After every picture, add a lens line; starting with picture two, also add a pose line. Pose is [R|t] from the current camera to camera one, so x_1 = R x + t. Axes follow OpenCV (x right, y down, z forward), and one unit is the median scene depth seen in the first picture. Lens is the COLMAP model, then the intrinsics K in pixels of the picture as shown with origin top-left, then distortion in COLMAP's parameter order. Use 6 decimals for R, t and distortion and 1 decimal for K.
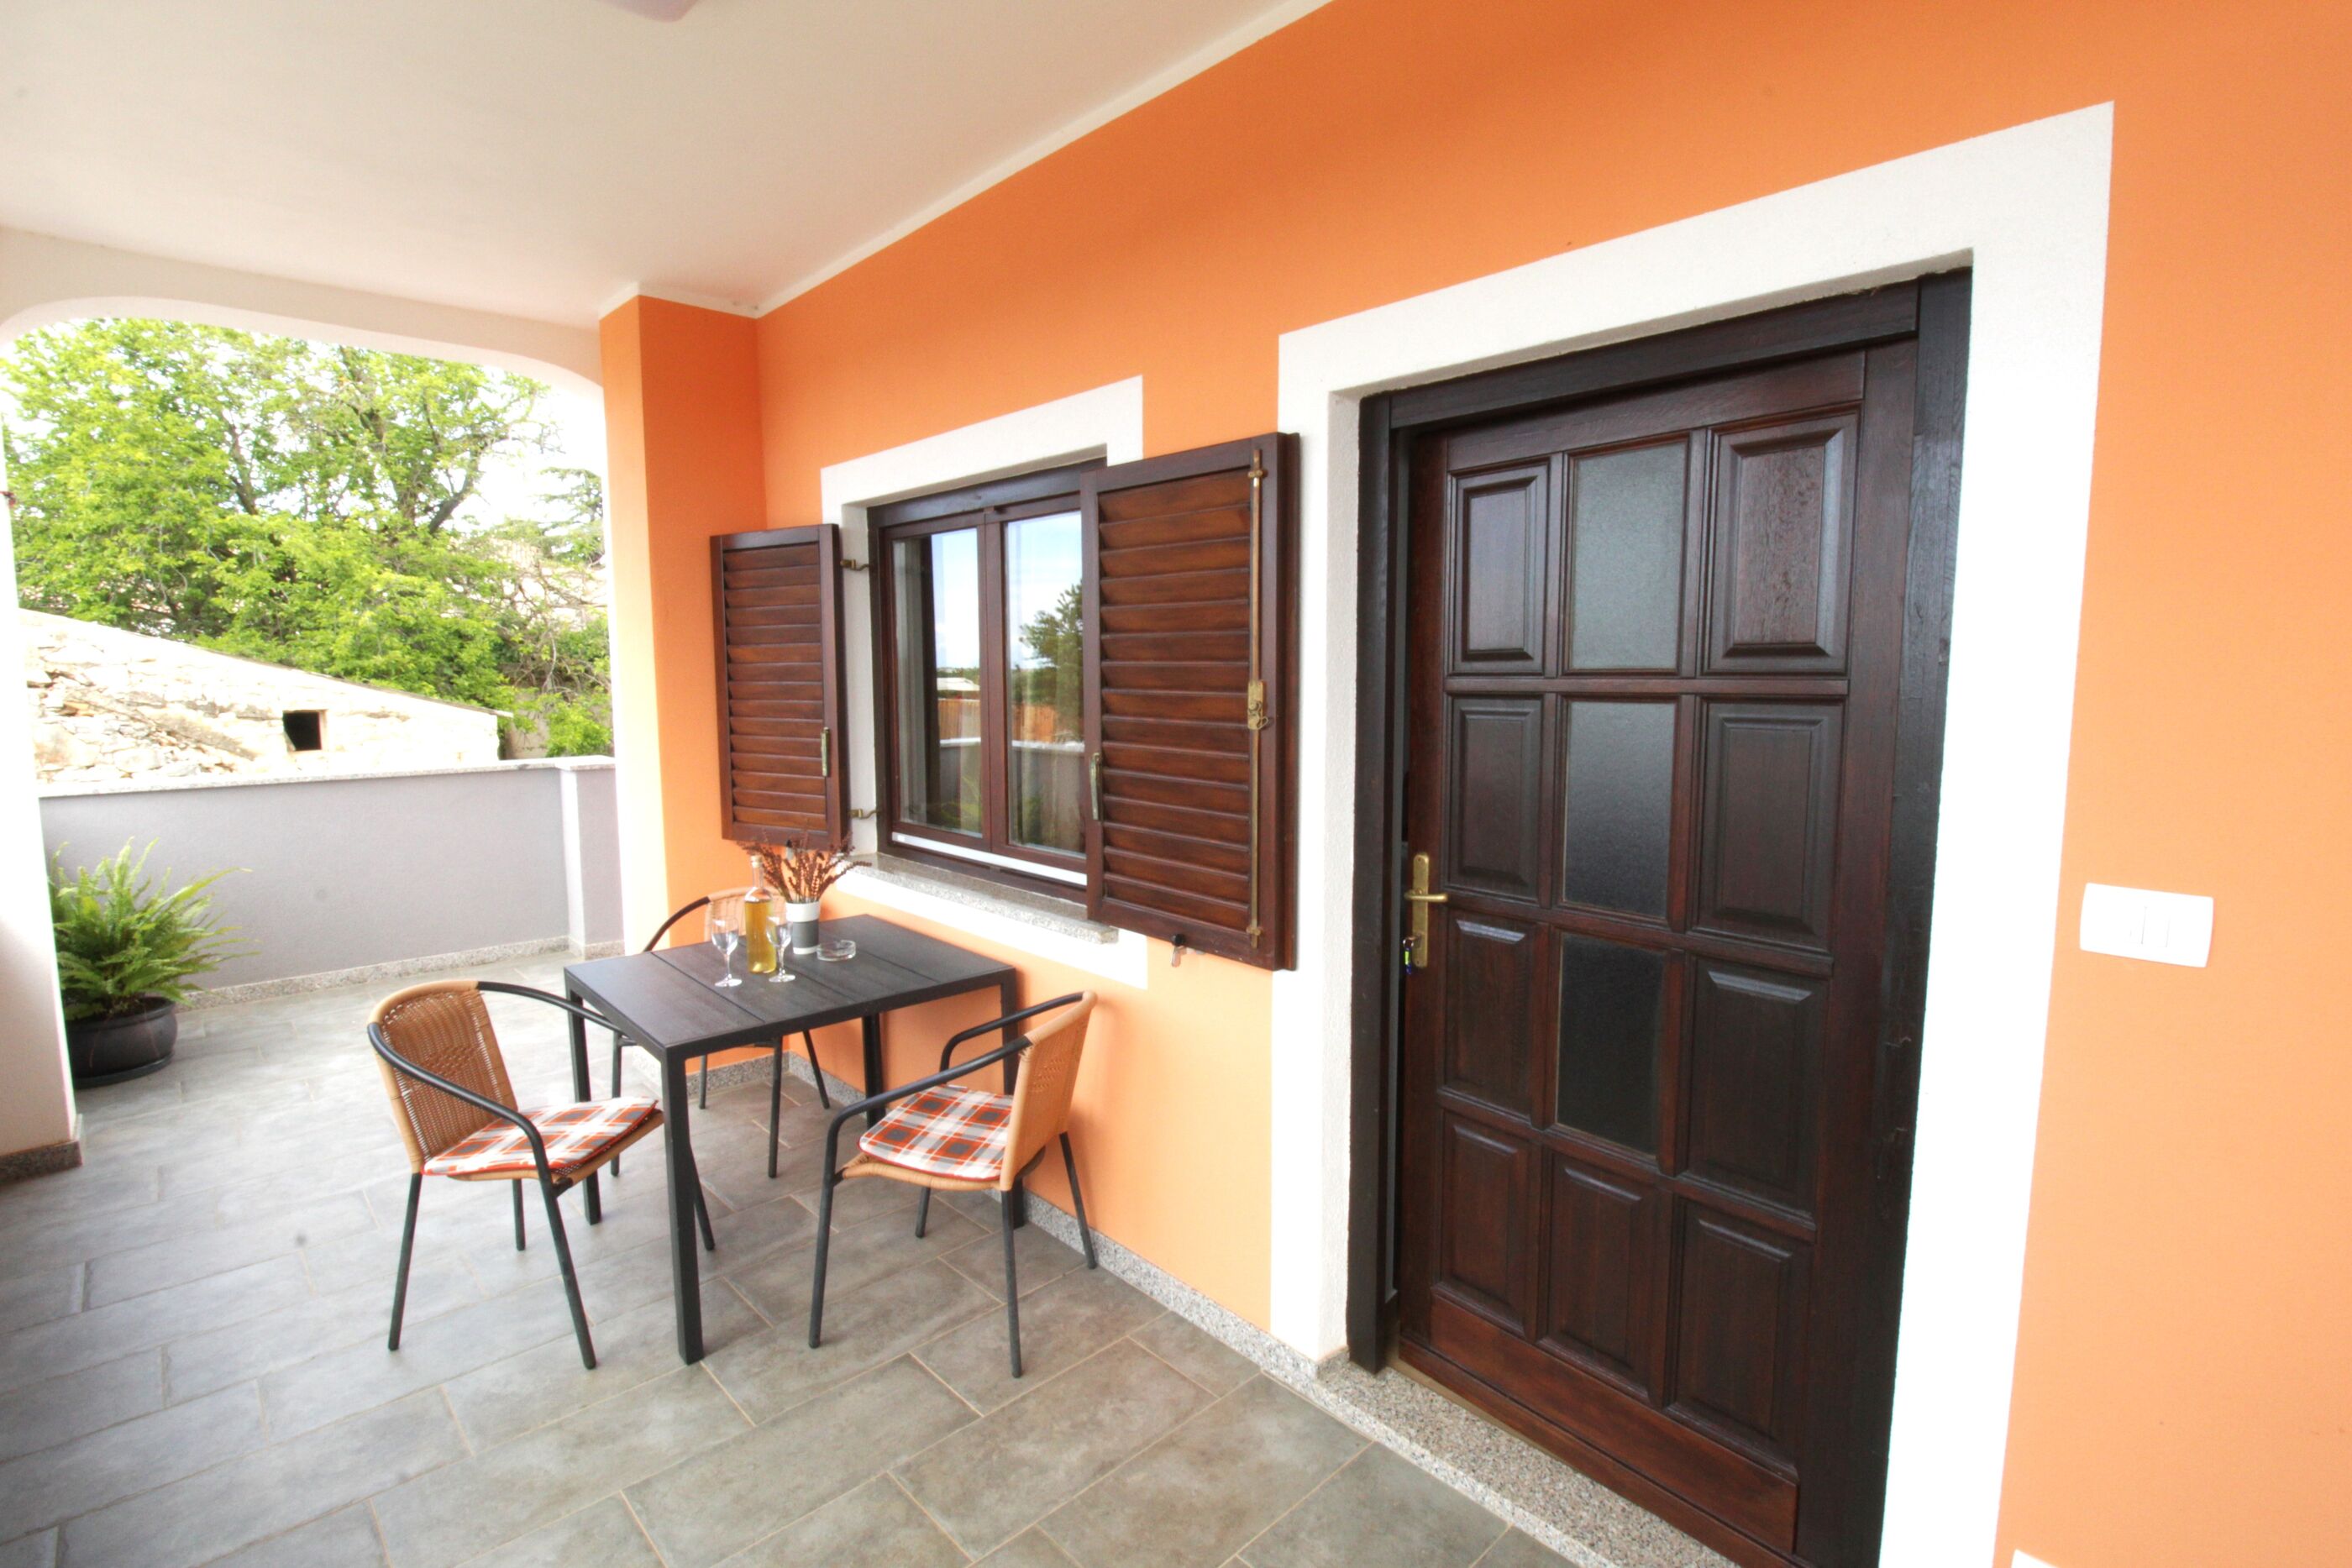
lens RADIAL K [[1091.4, 0, 1204.8], [0, 1091.4, 781.5], [0, 0, 1]] dist [0.001161, -0.014012]
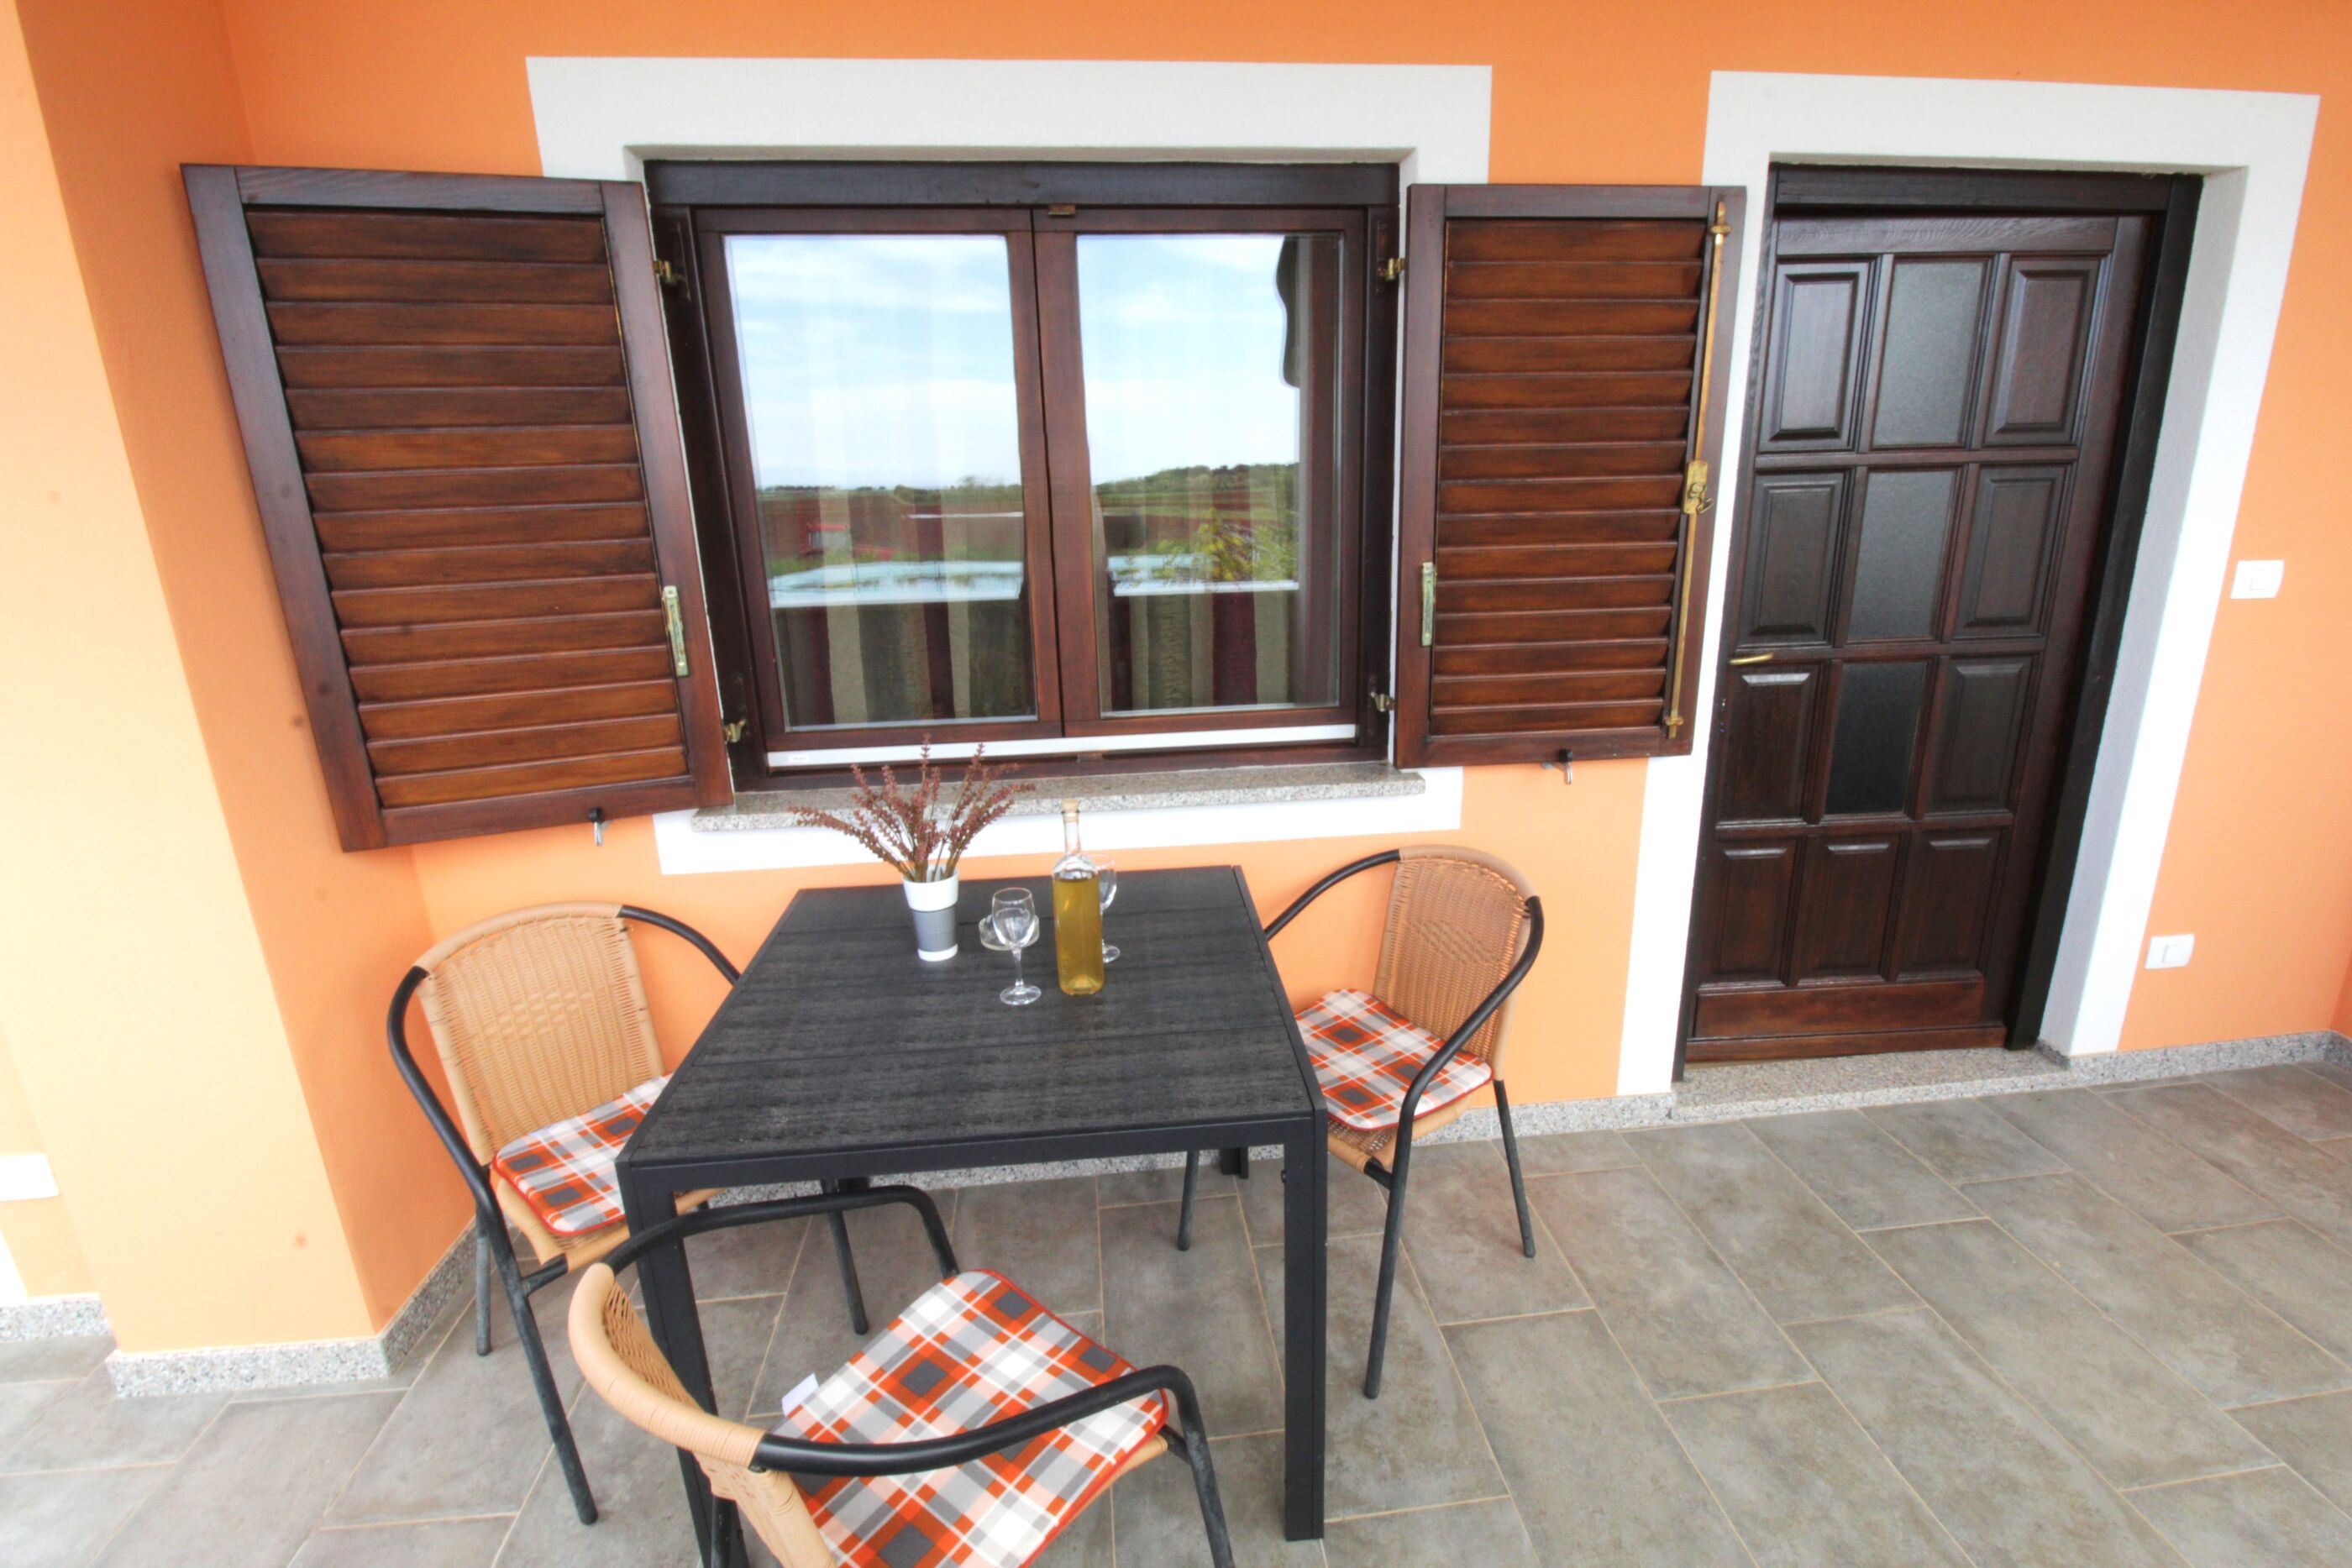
lens RADIAL K [[1091.4, 0, 1204.8], [0, 1091.4, 781.5], [0, 0, 1]] dist [0.001161, -0.014012]
pose [[0.608145, -0.232705, 0.758952, -1.030615], [0.106299, 0.971330, 0.212646, -0.070104], [-0.786677, -0.048643, 0.615446, 0.753621]]
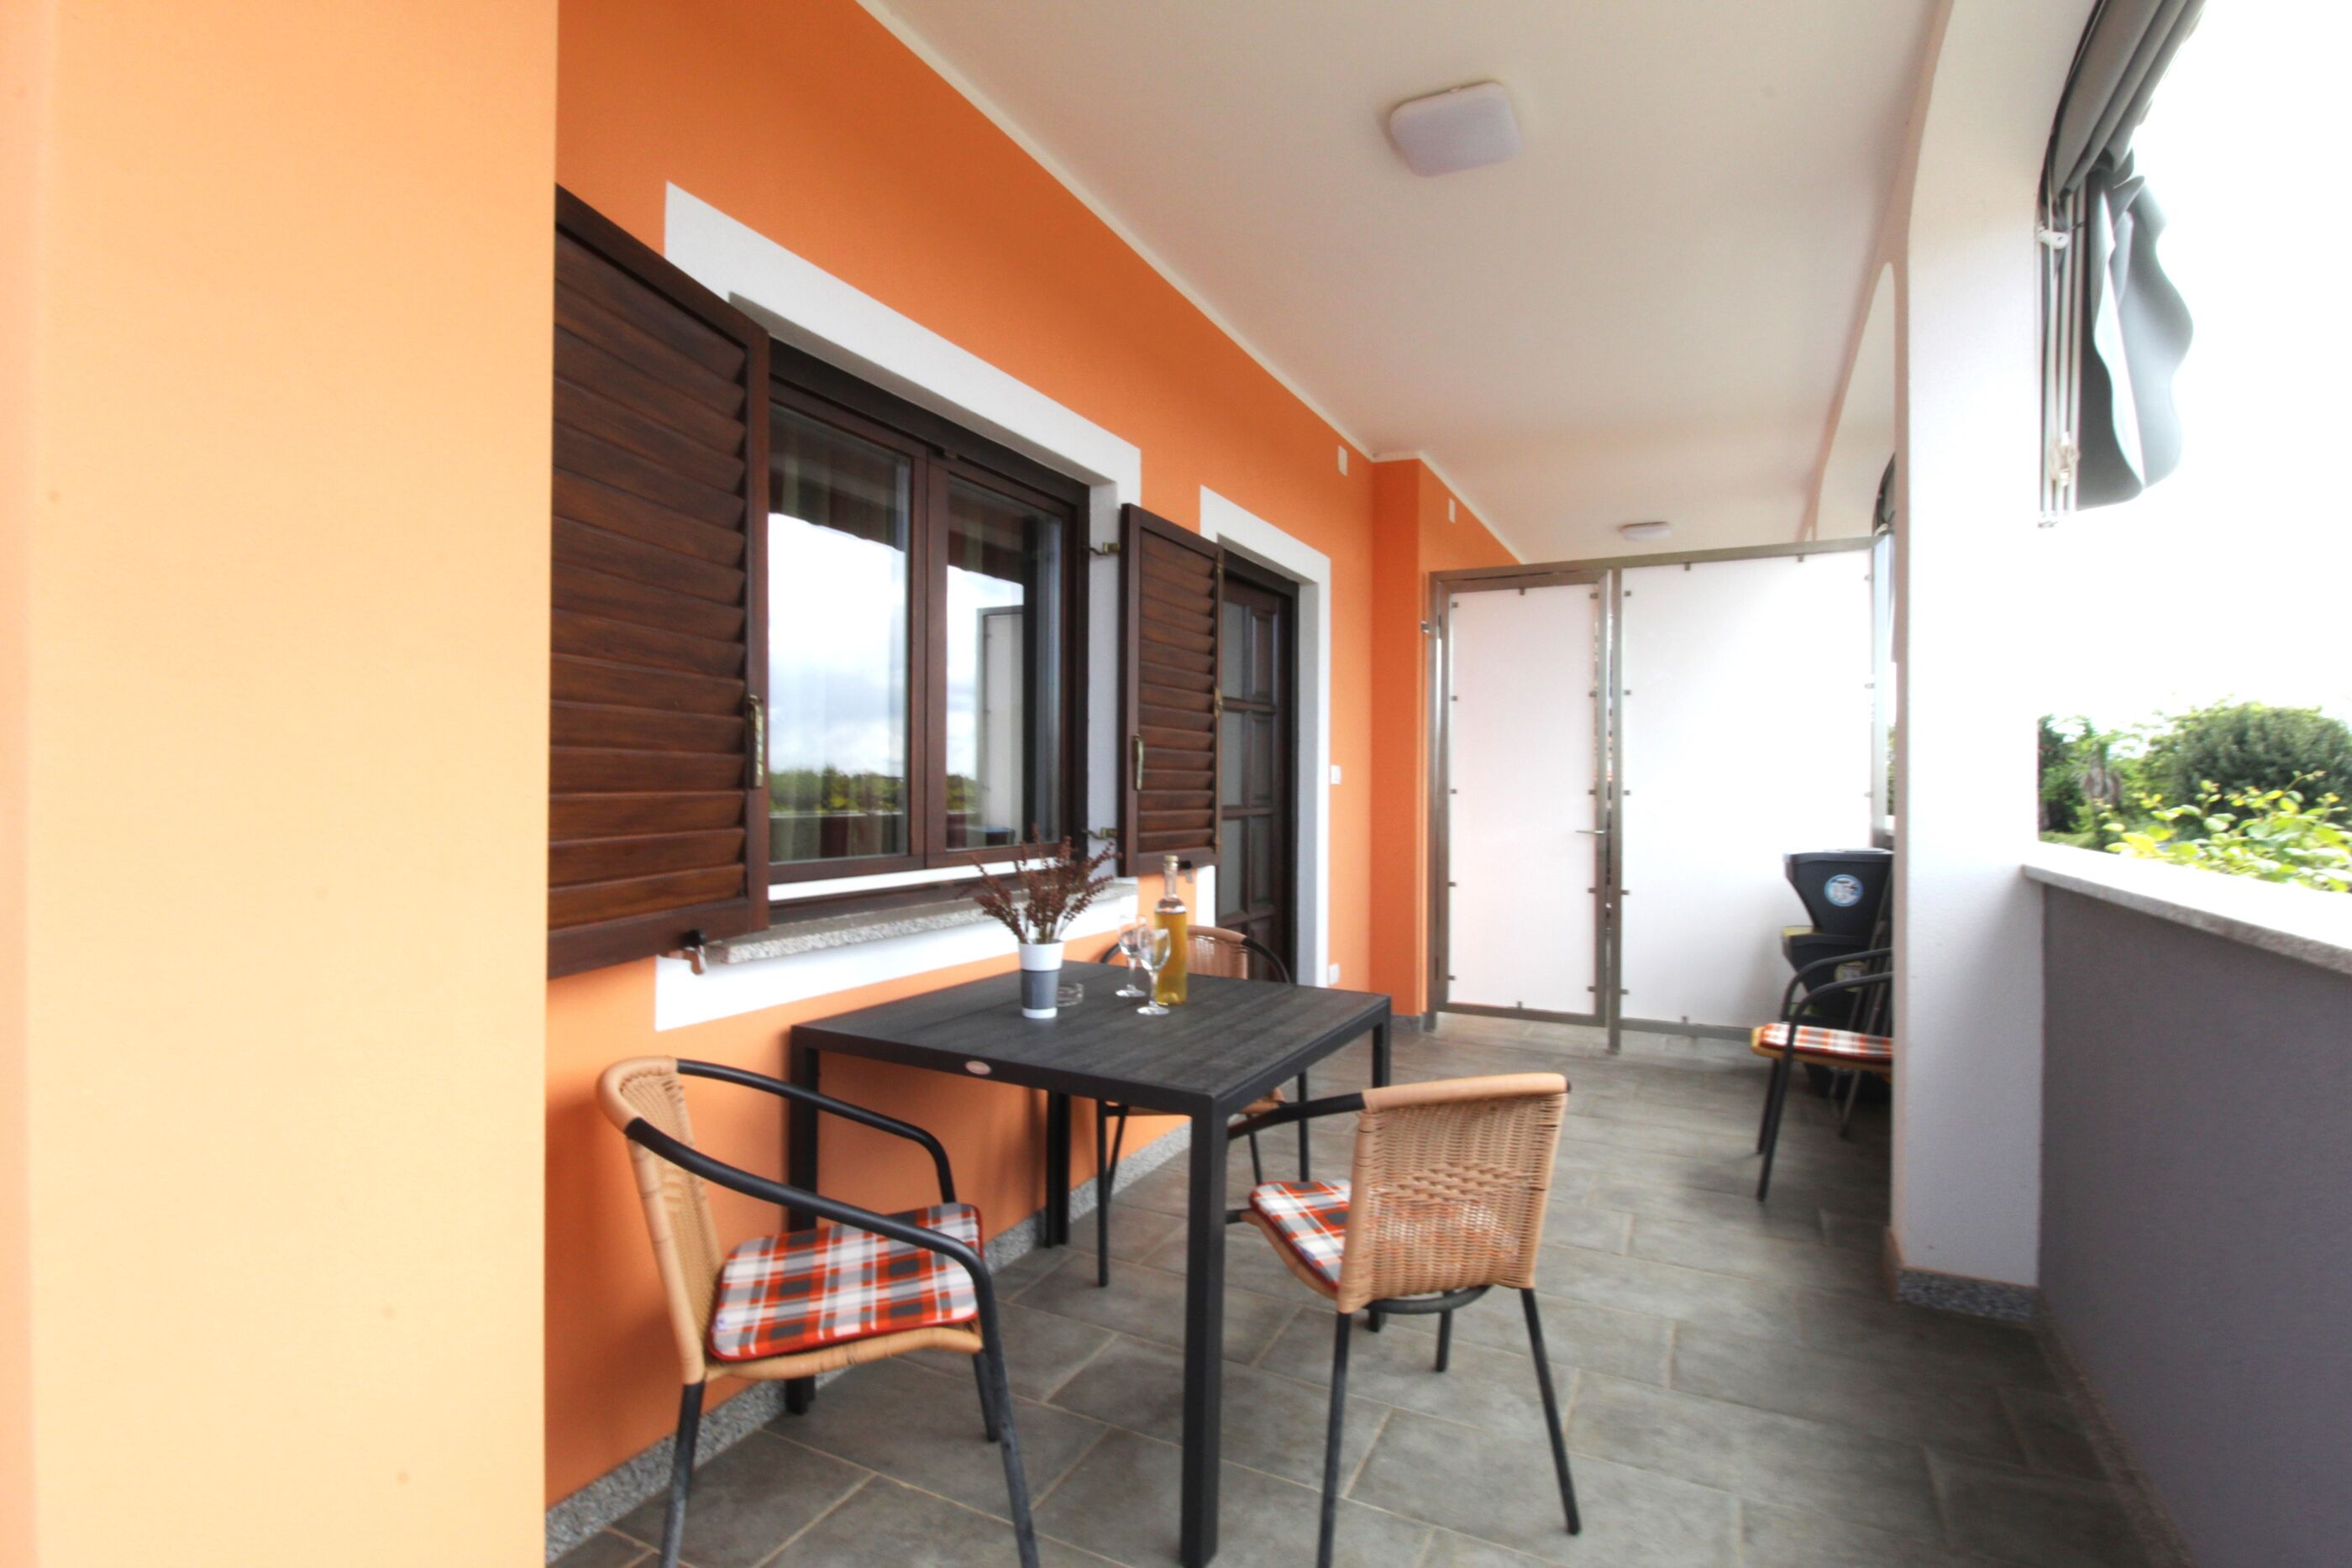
lens RADIAL K [[1091.4, 0, 1204.8], [0, 1091.4, 781.5], [0, 0, 1]] dist [0.001161, -0.014012]
pose [[-0.346839, 0.000187, 0.937925, -1.530179], [0.091769, 0.995209, 0.033737, -0.009130], [-0.933424, 0.097774, -0.345195, 1.638563]]
